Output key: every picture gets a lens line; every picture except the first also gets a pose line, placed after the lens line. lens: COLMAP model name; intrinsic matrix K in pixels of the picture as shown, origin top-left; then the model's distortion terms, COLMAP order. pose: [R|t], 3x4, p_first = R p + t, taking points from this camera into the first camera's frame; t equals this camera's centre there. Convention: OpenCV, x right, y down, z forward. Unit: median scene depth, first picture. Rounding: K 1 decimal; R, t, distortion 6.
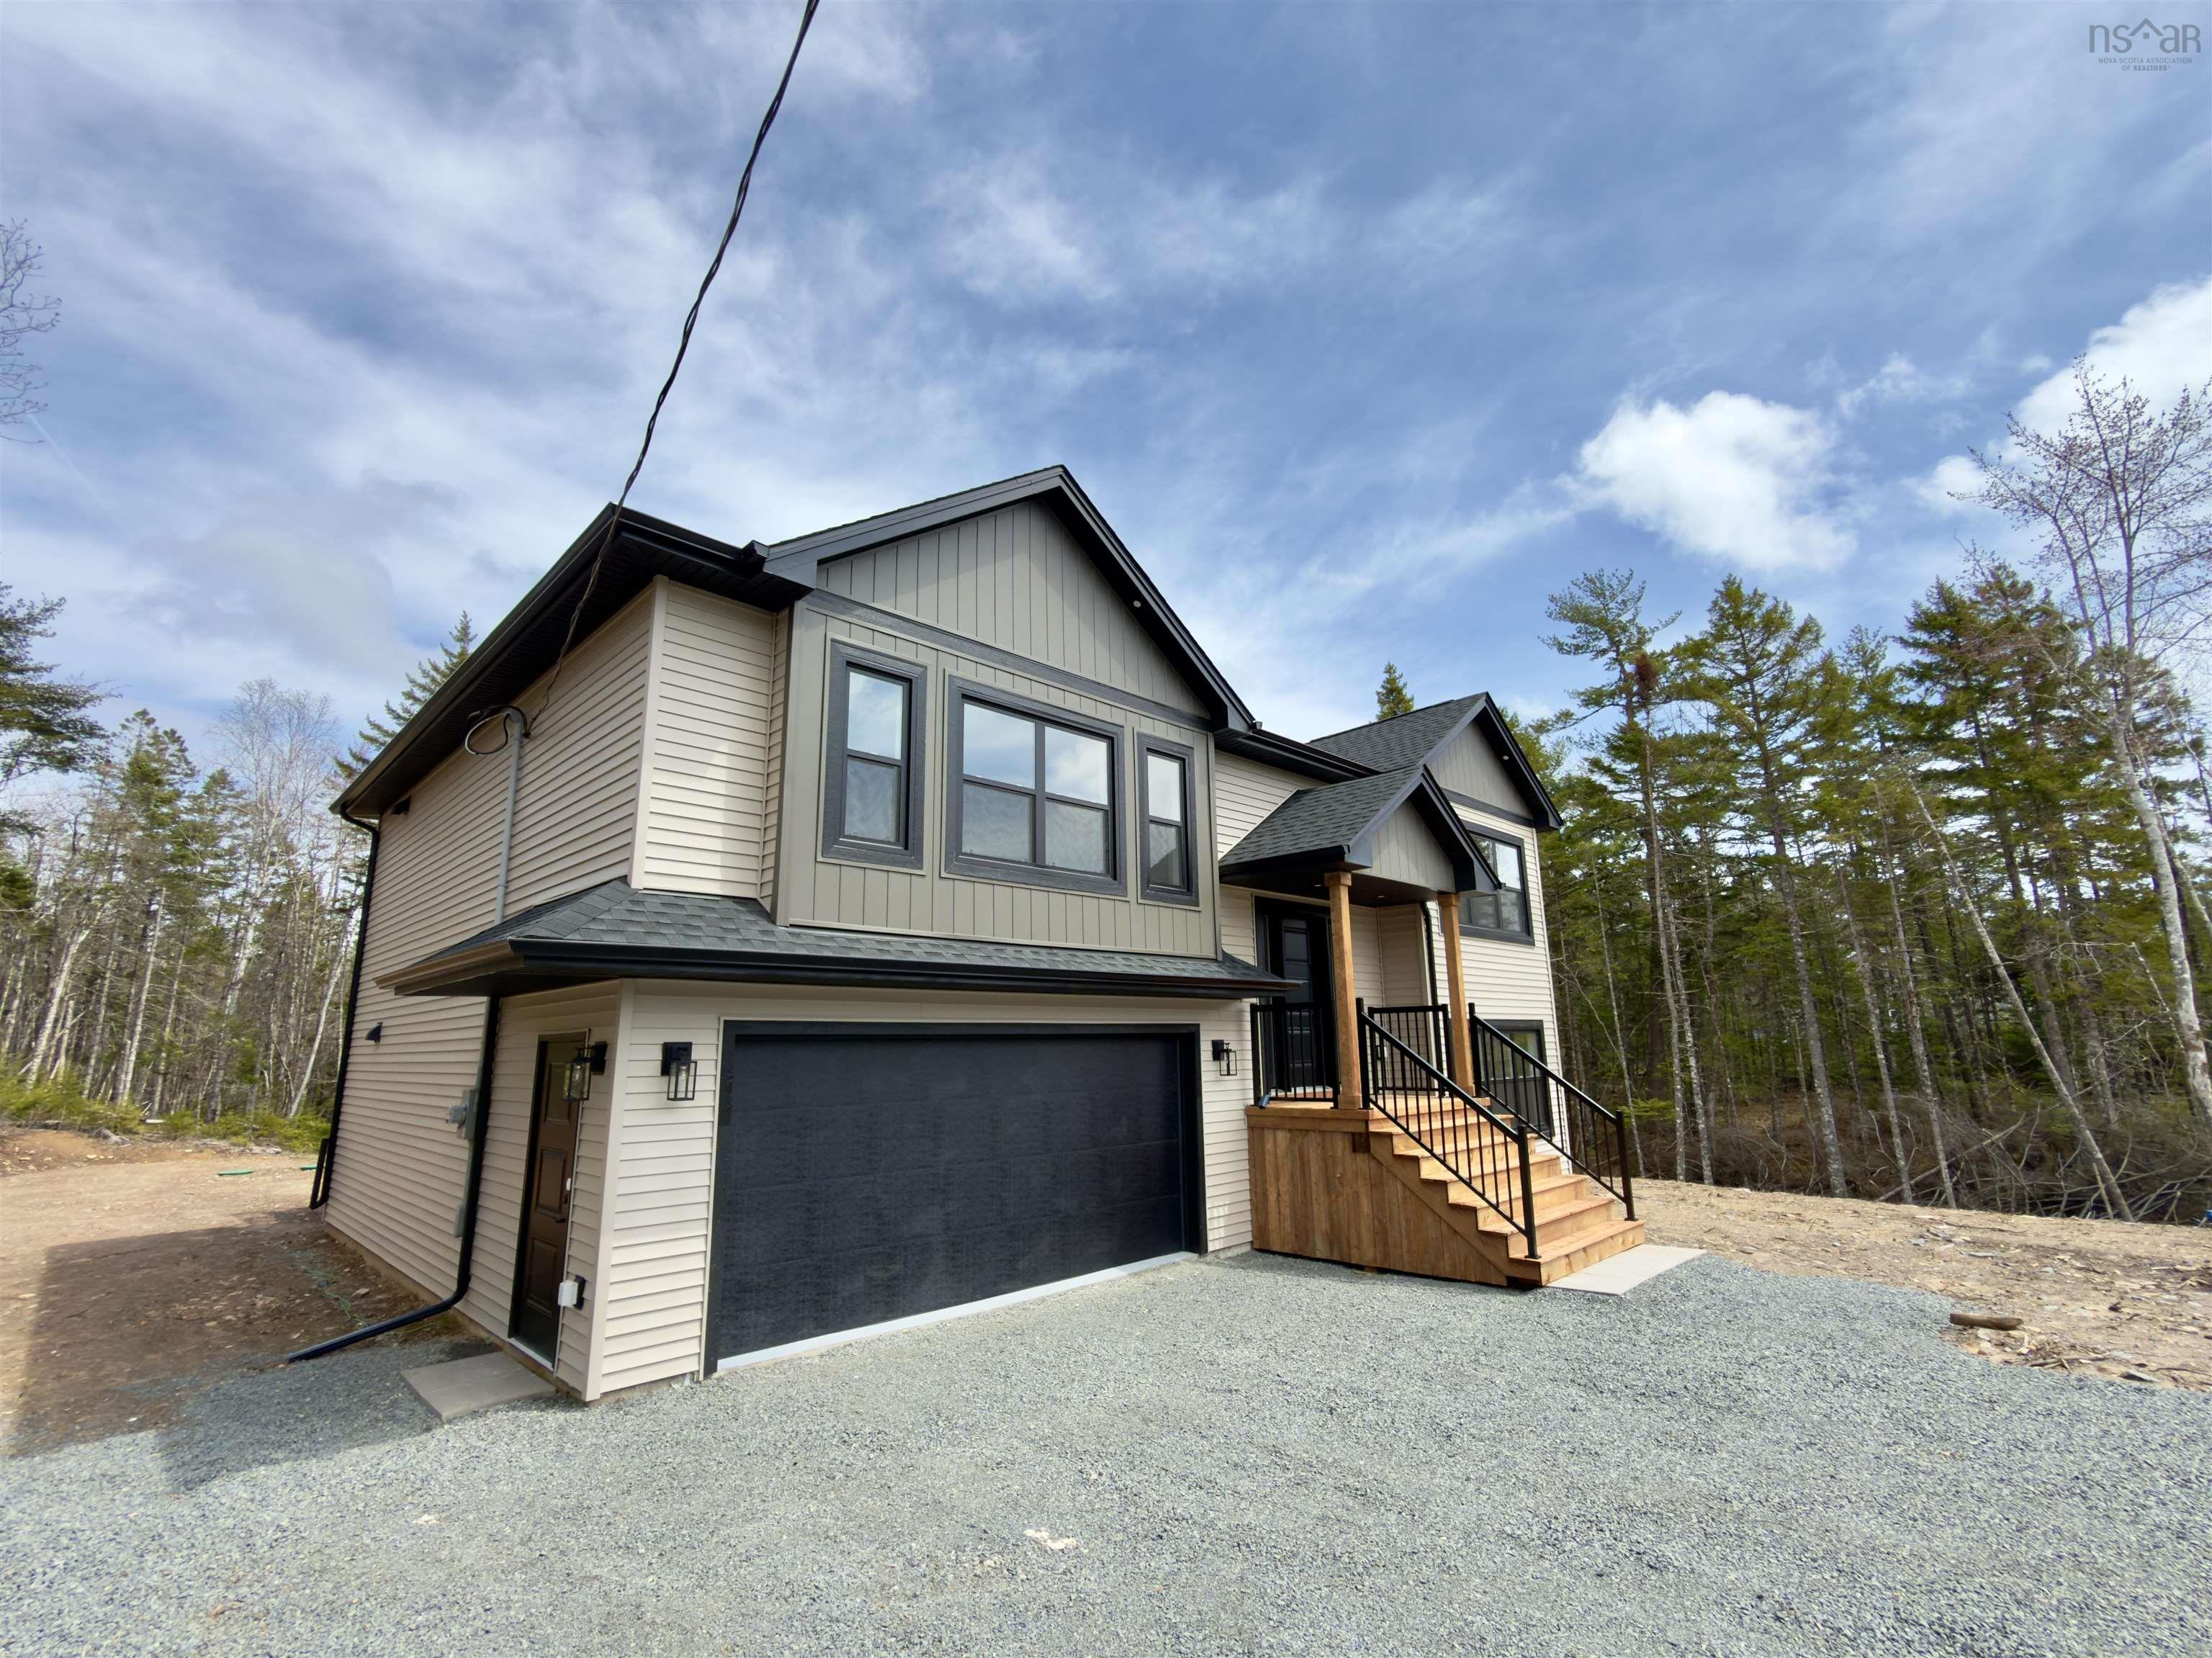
lens RADIAL K [[997.4, 0, 1106.0], [0, 997.4, 829.0], [0, 0, 1]] dist [0.000021, -0.000002]
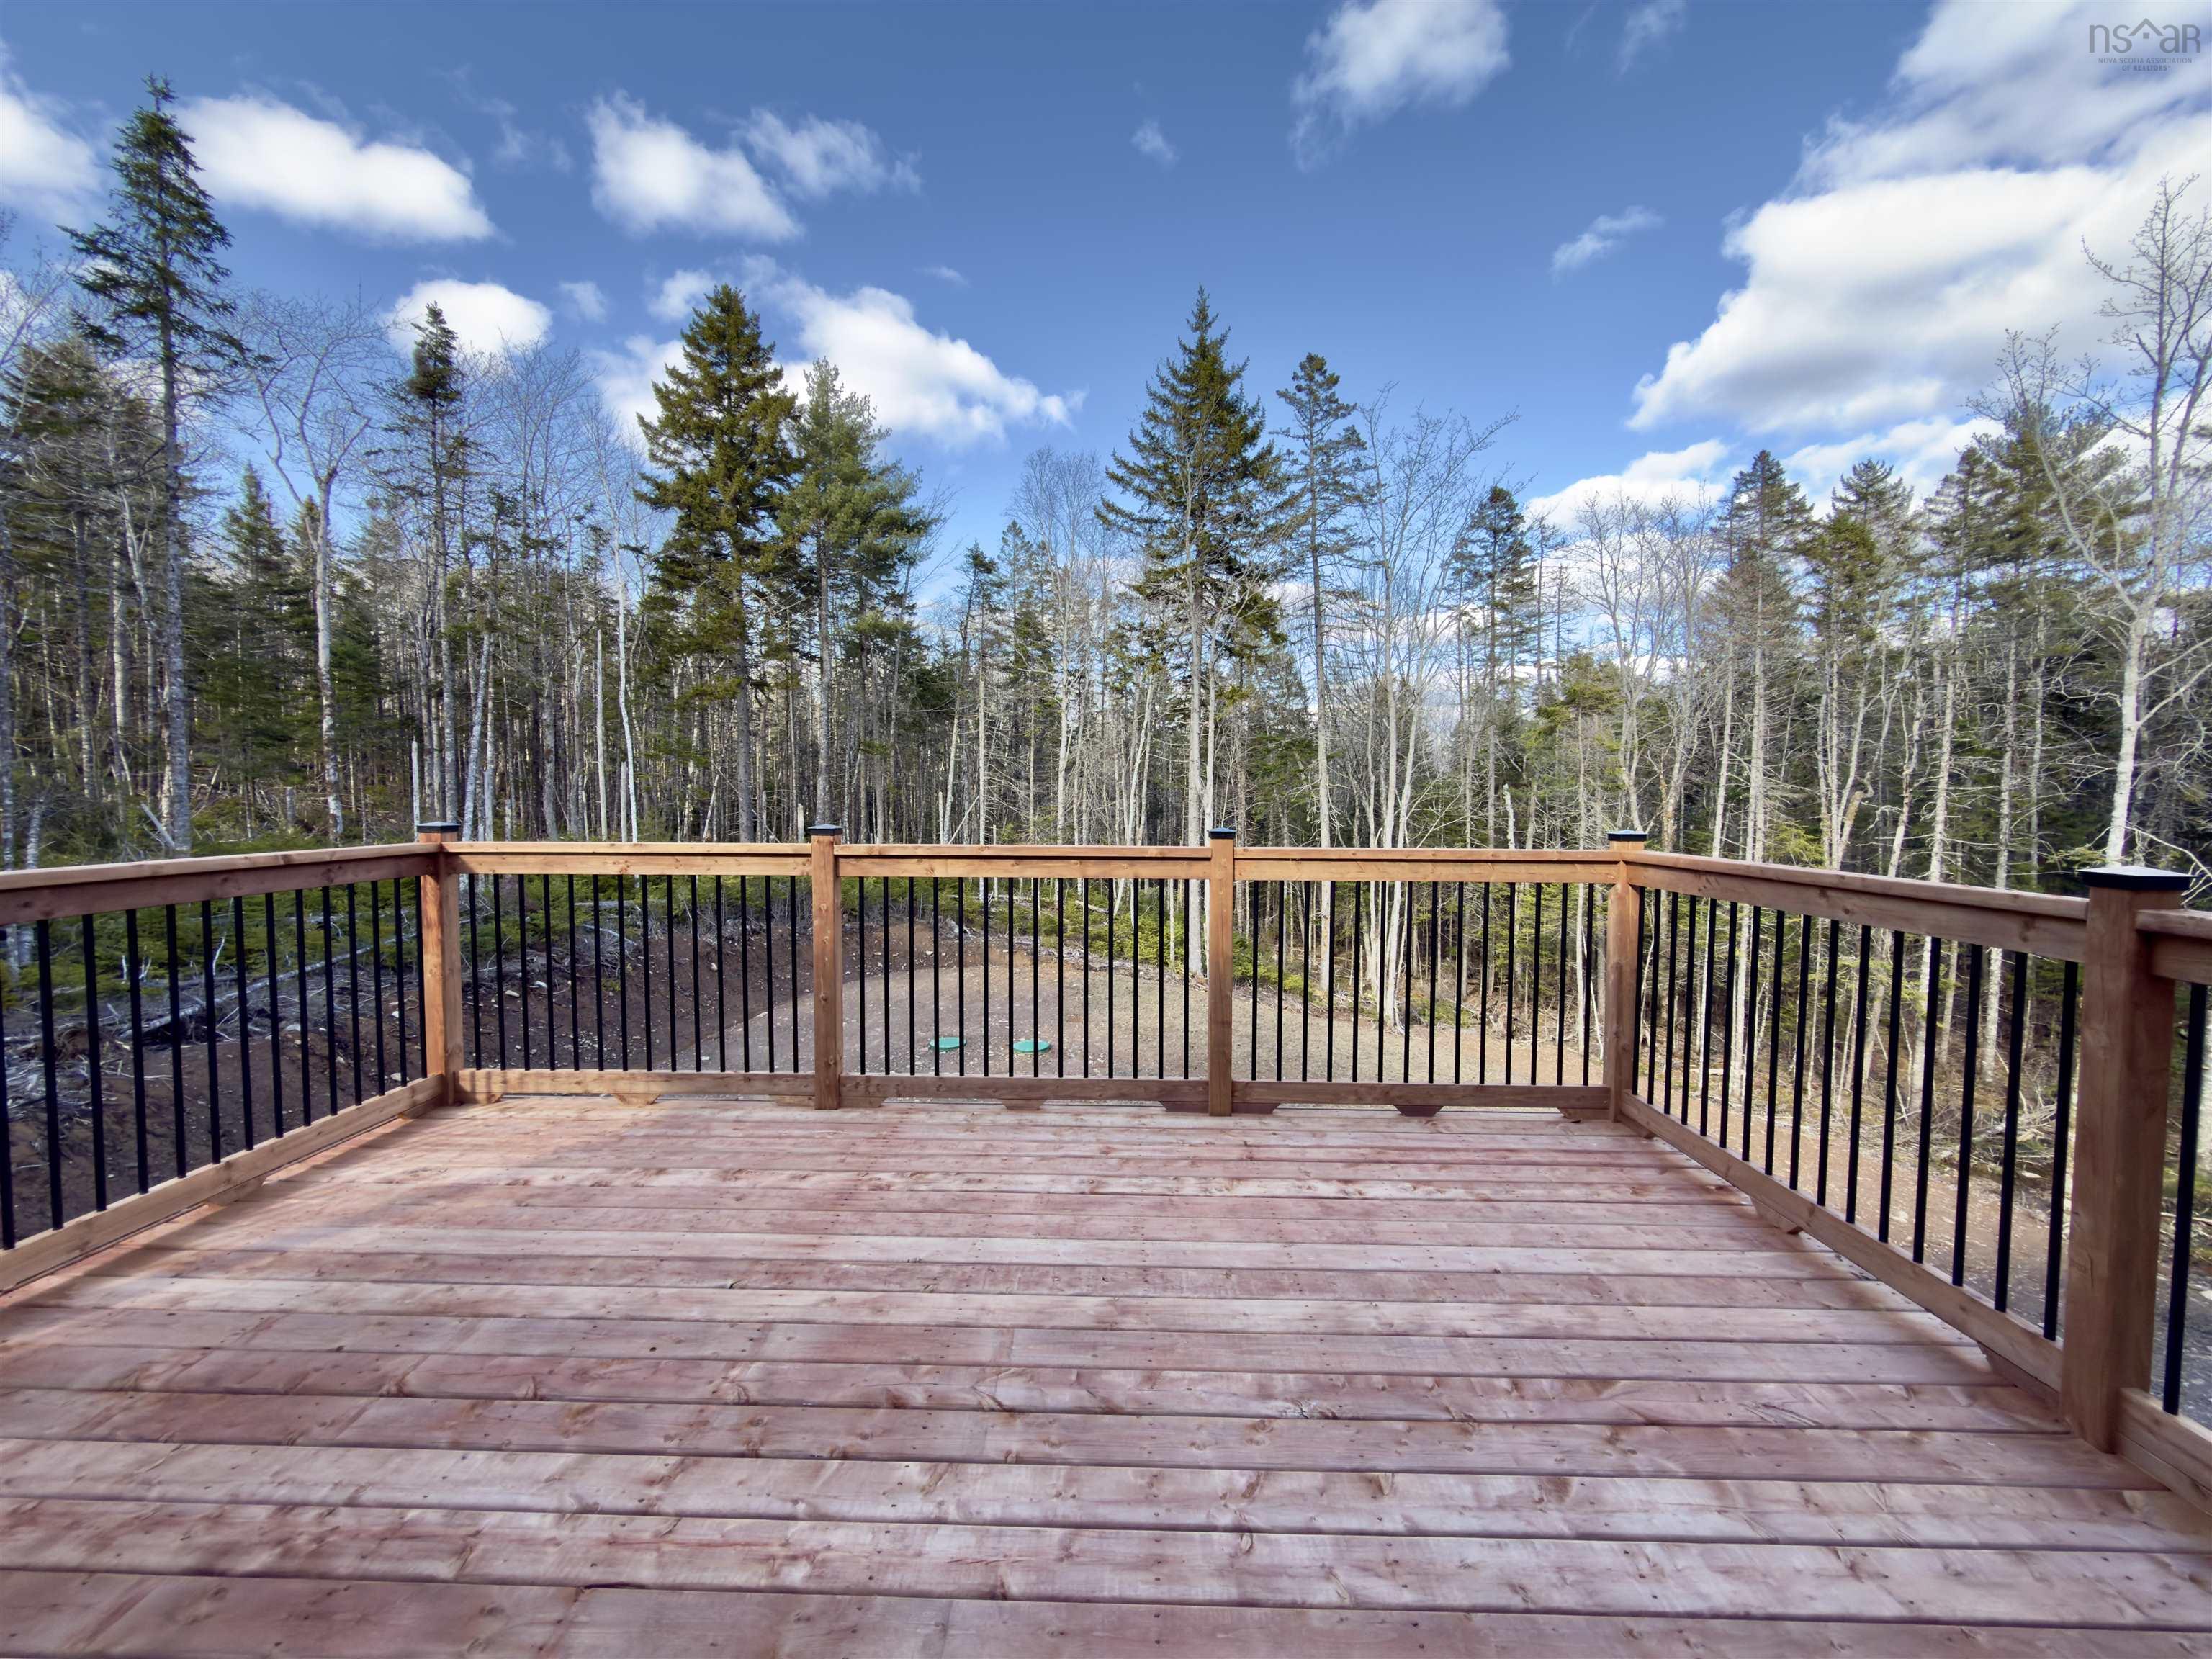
lens RADIAL K [[885.1, 0, 1106.0], [0, 885.1, 829.5], [0, 0, 1]] dist [0.000363, 0.000013]
pose [[0.690846, 0.049366, -0.721315, -0.190313], [0.142424, 0.968825, 0.202713, 0.040359], [0.708835, -0.242776, 0.662278, 0.418988]]
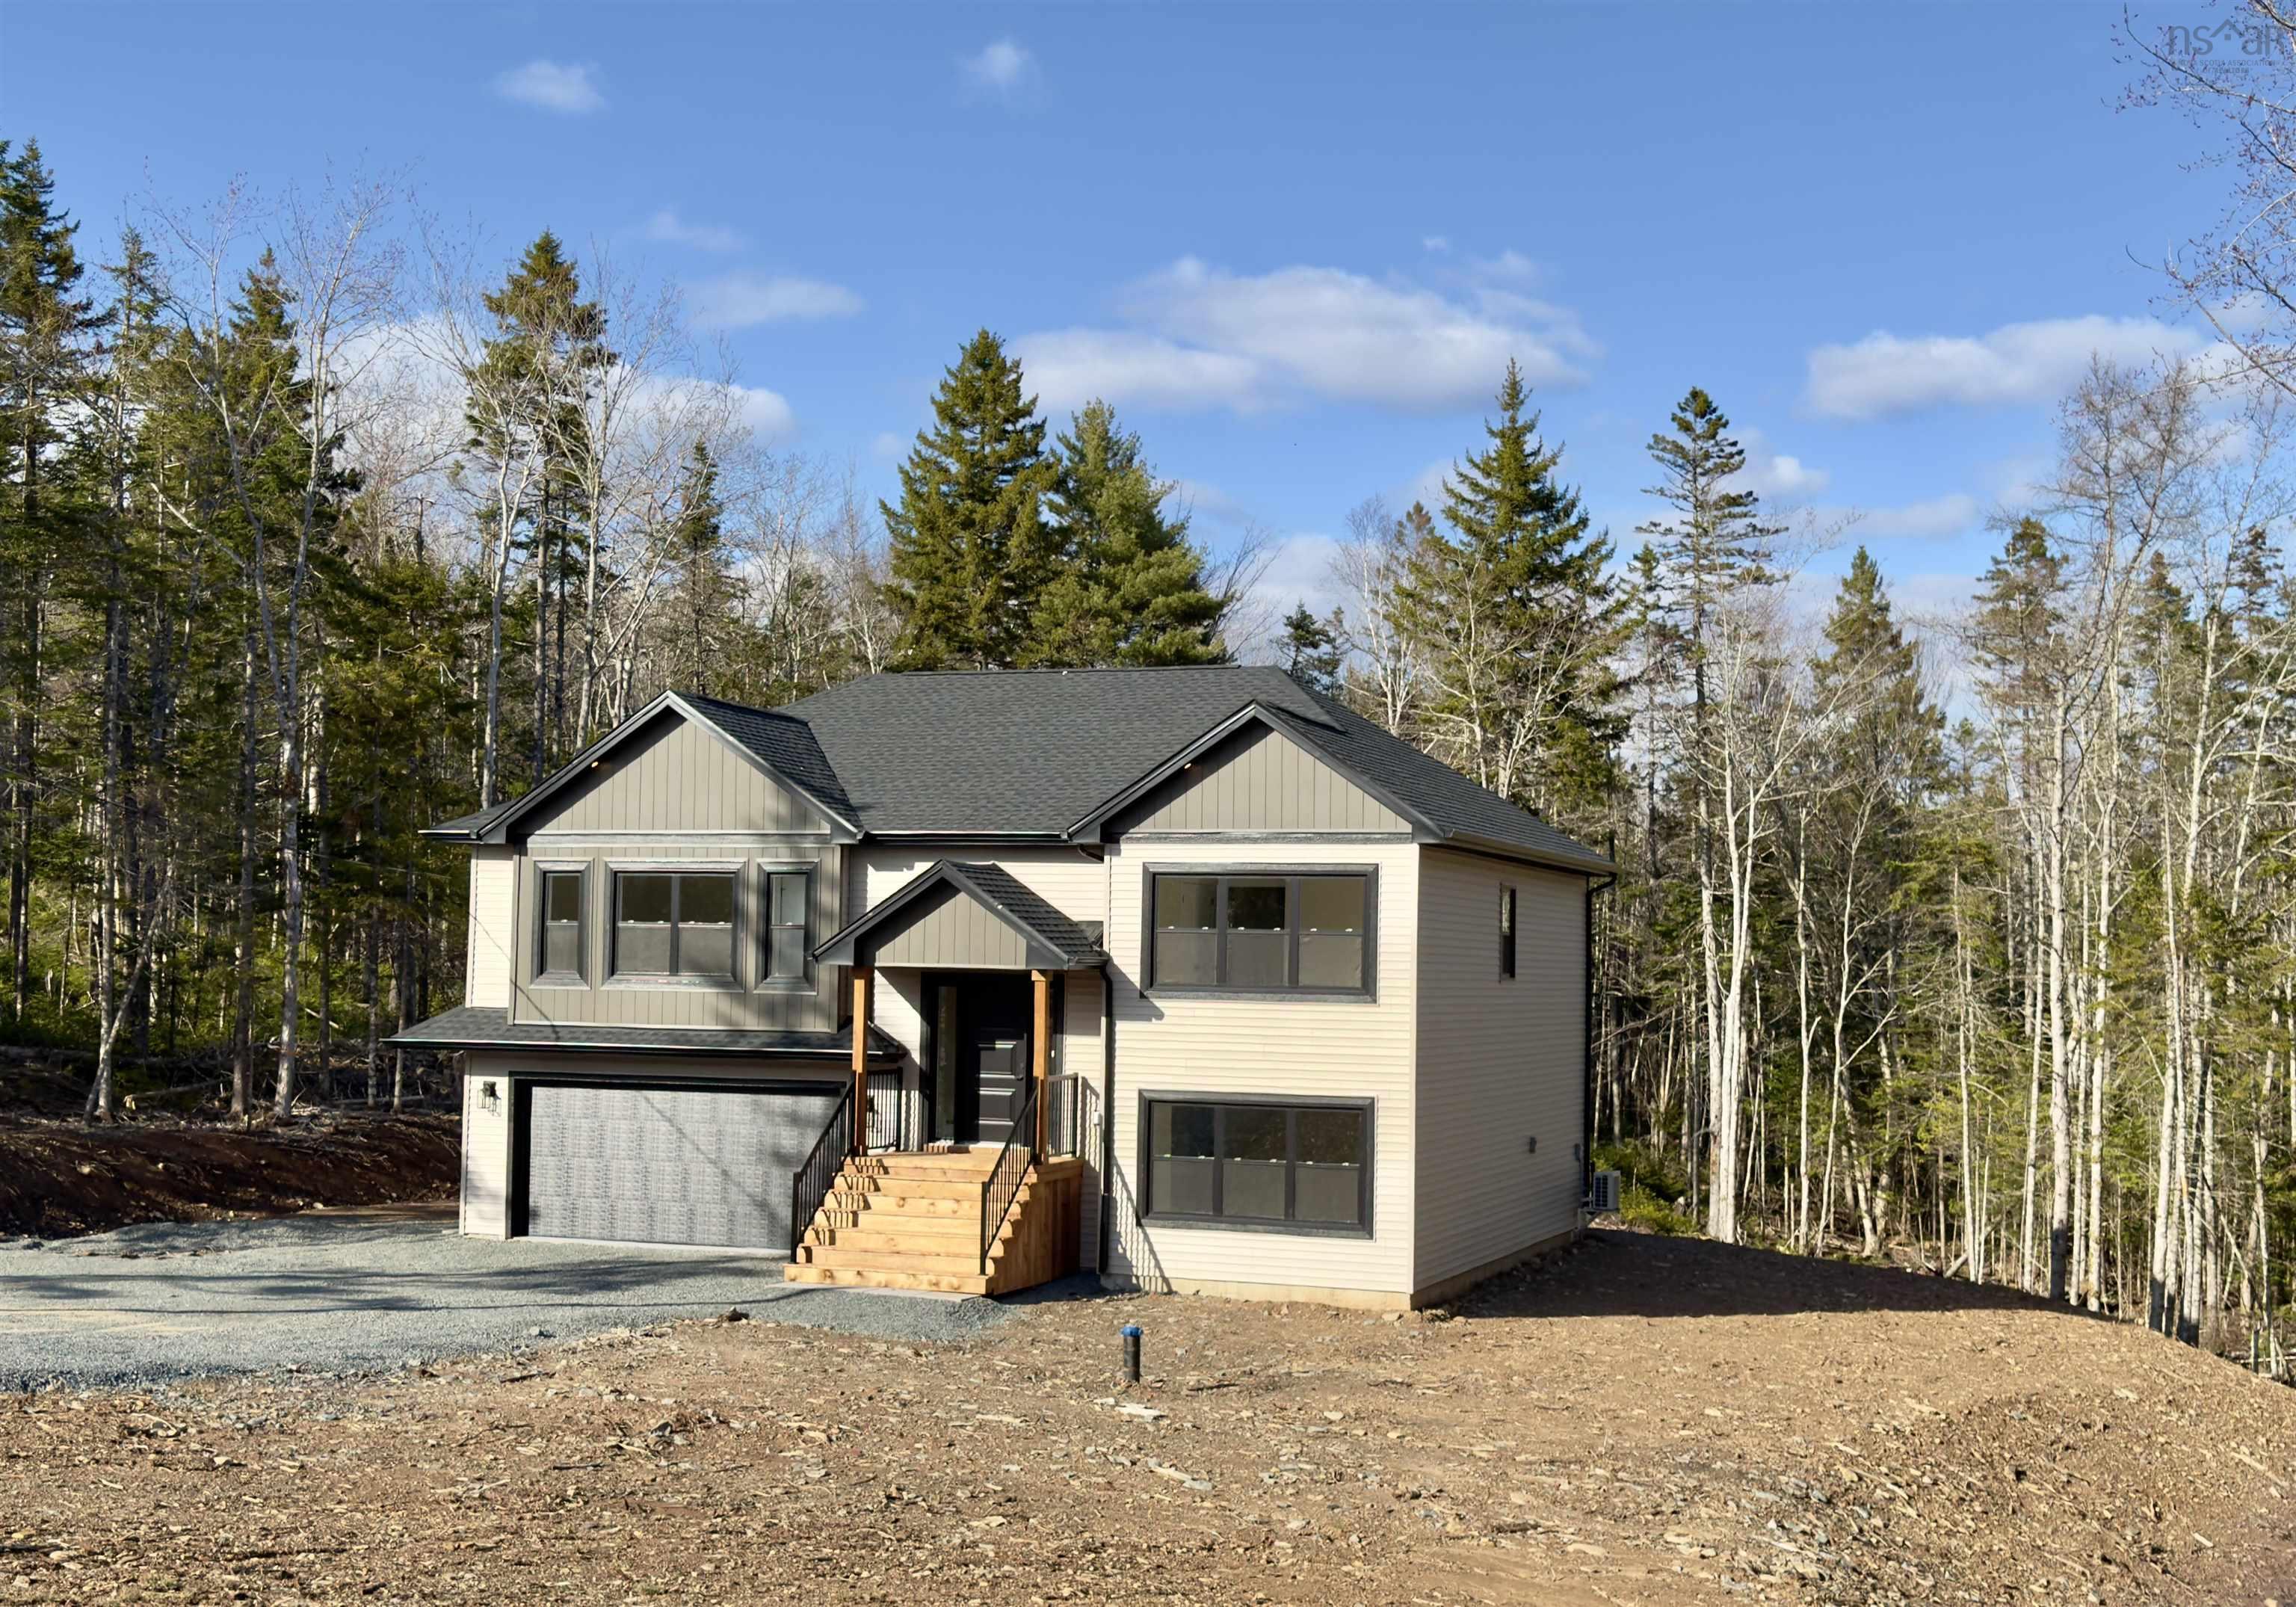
lens RADIAL K [[2927.6, 0, 1148.0], [0, 2927.6, 803.5], [0, 0, 1]] dist [0.005392, 0.002531]
pose [[0.427895, -0.022677, -0.903544, 1.023145], [0.167420, 0.984374, 0.054580, -0.083677], [0.888187, -0.174626, 0.425005, -0.068789]]
